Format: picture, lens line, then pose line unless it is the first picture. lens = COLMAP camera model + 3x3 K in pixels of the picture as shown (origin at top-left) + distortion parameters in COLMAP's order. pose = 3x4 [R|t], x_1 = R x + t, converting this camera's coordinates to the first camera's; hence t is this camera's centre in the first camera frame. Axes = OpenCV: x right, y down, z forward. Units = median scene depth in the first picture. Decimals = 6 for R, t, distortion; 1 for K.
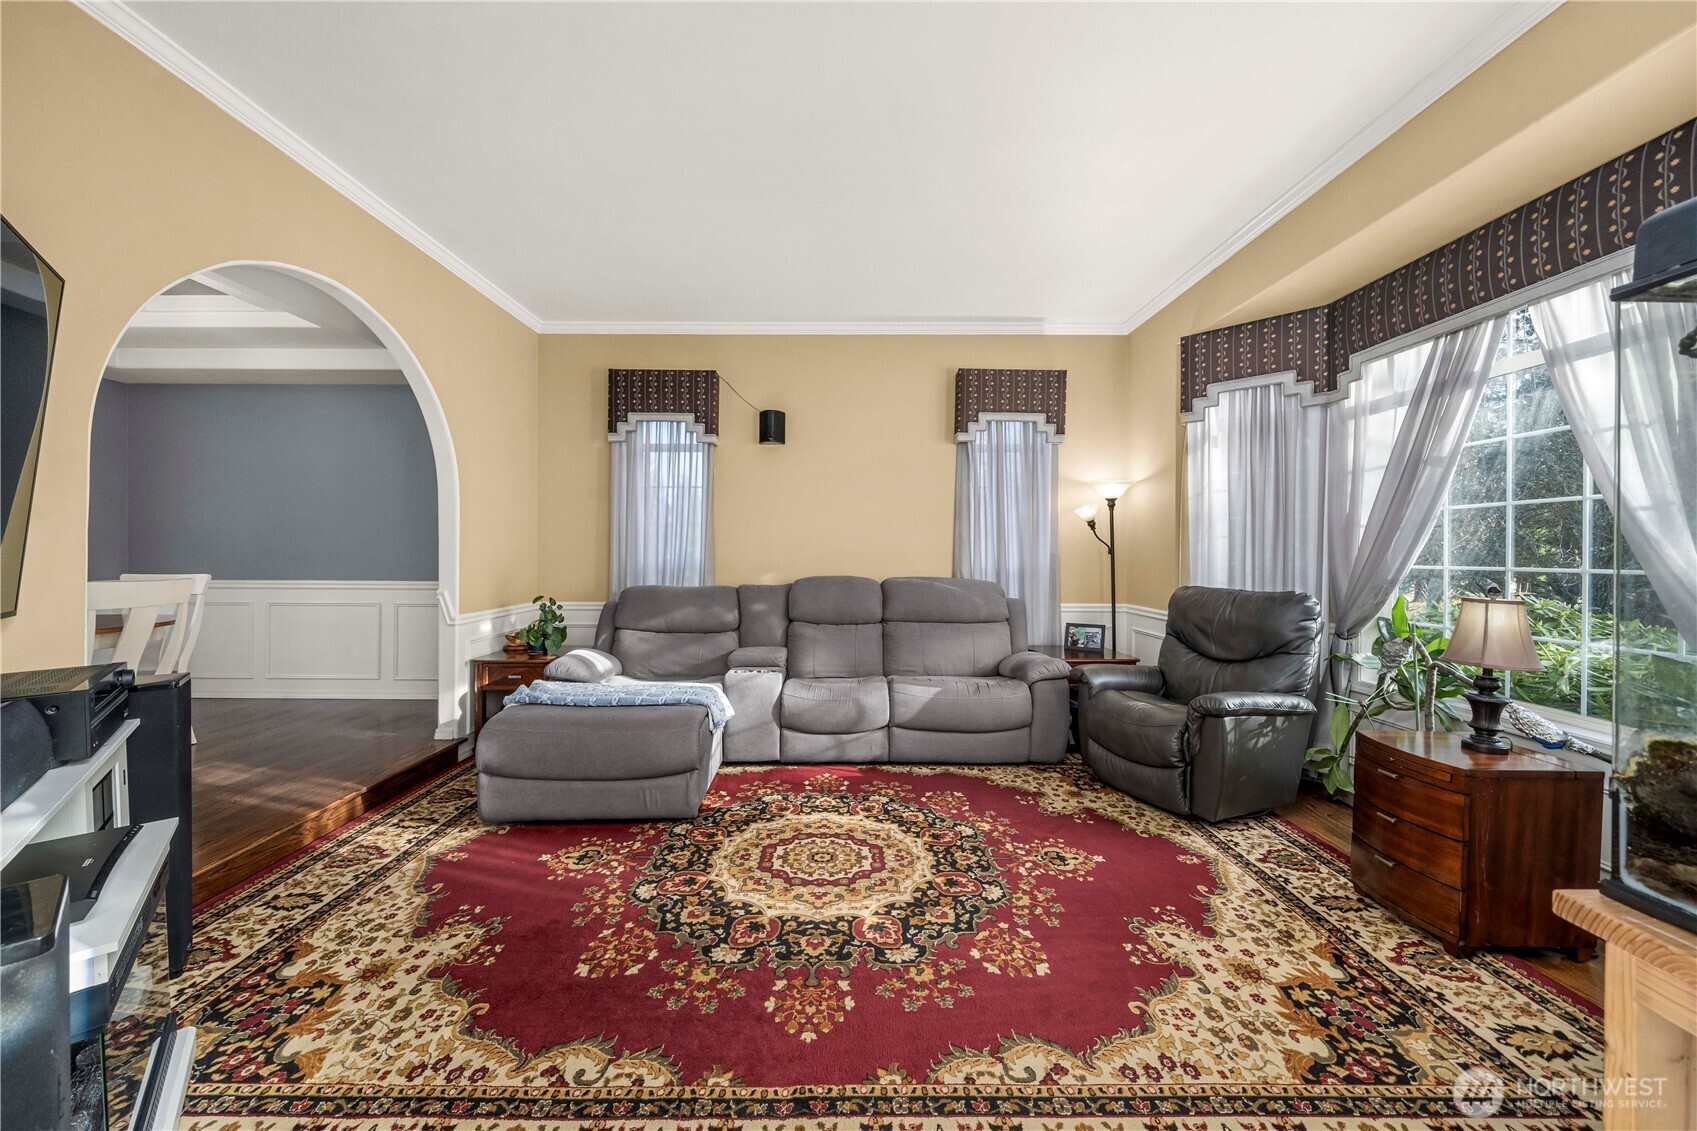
lens RADIAL K [[658.8, 0, 847.1], [0, 658.8, 565.4], [0, 0, 1]] dist [0.000270, 0.000021]
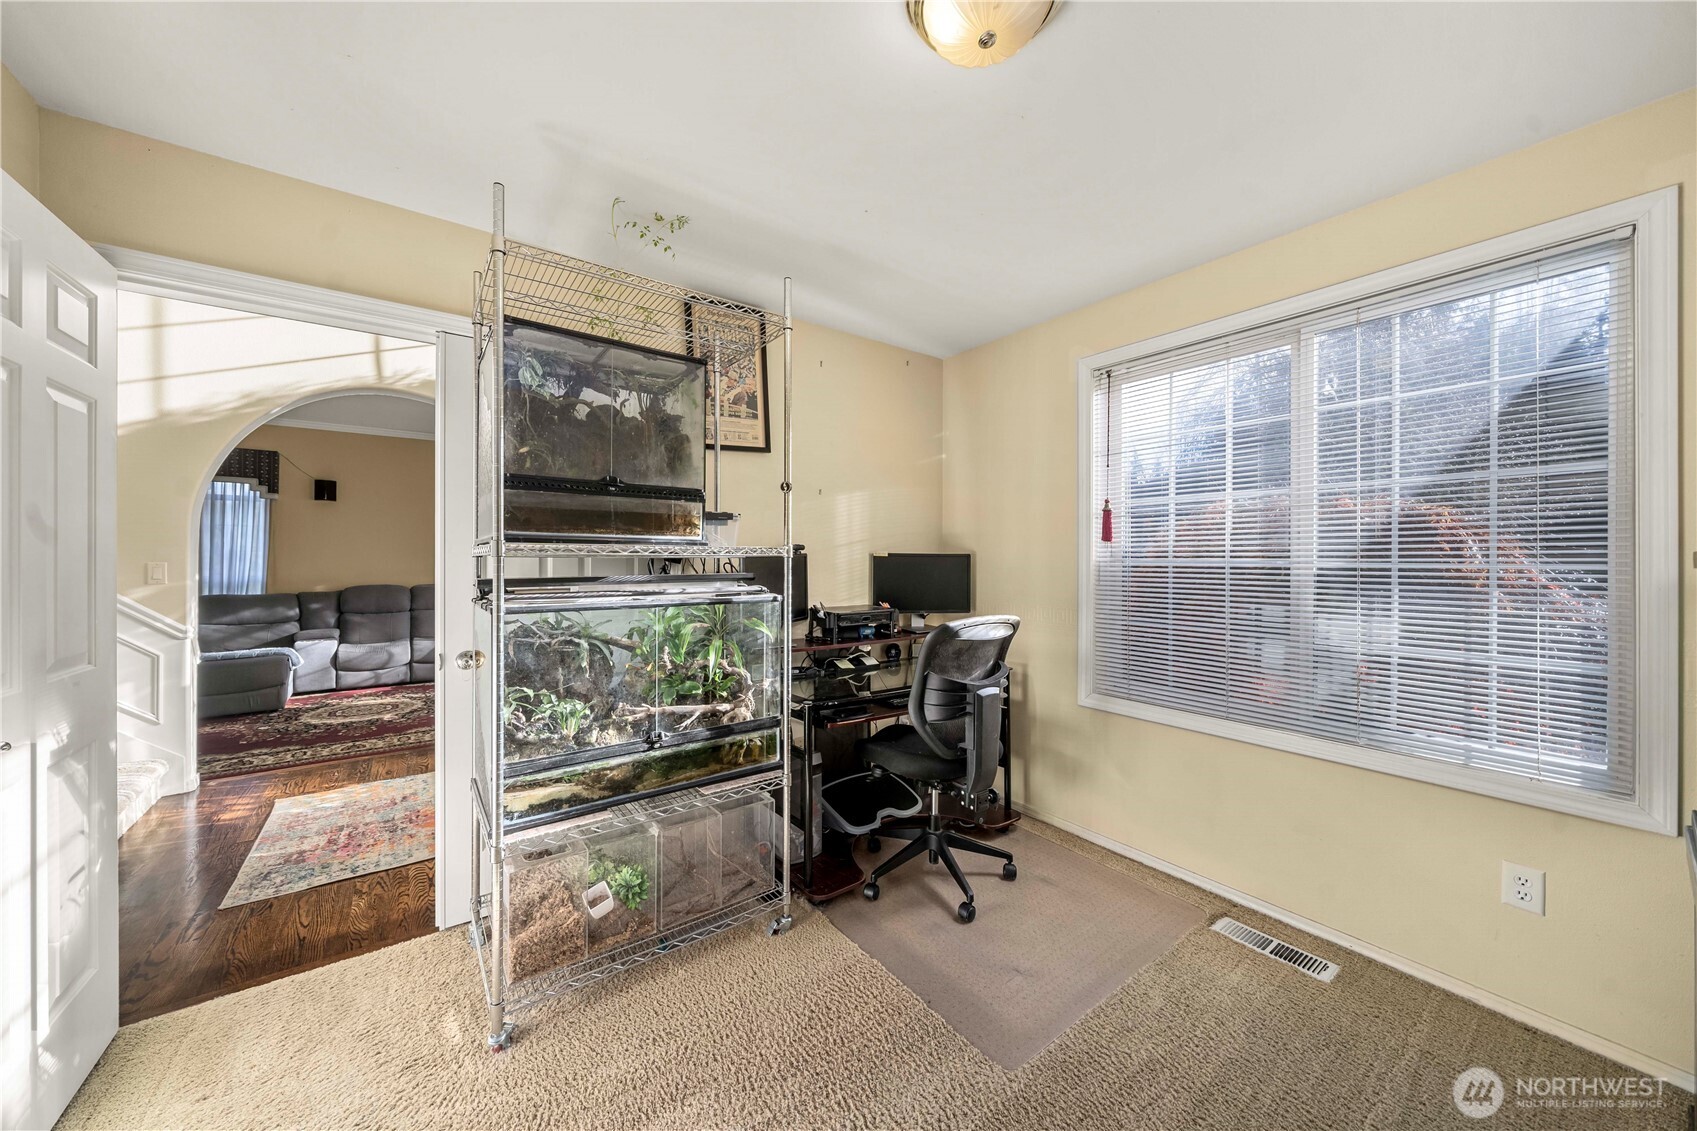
lens RADIAL K [[588.0, 0, 837.7], [0, 588.0, 562.4], [0, 0, 1]] dist [-0.002614, -0.000131]
pose [[0.815810, -0.007870, 0.578267, 0.078540], [0.005206, 0.999967, 0.006264, -0.045005], [-0.578297, -0.002100, 0.815824, -0.932068]]
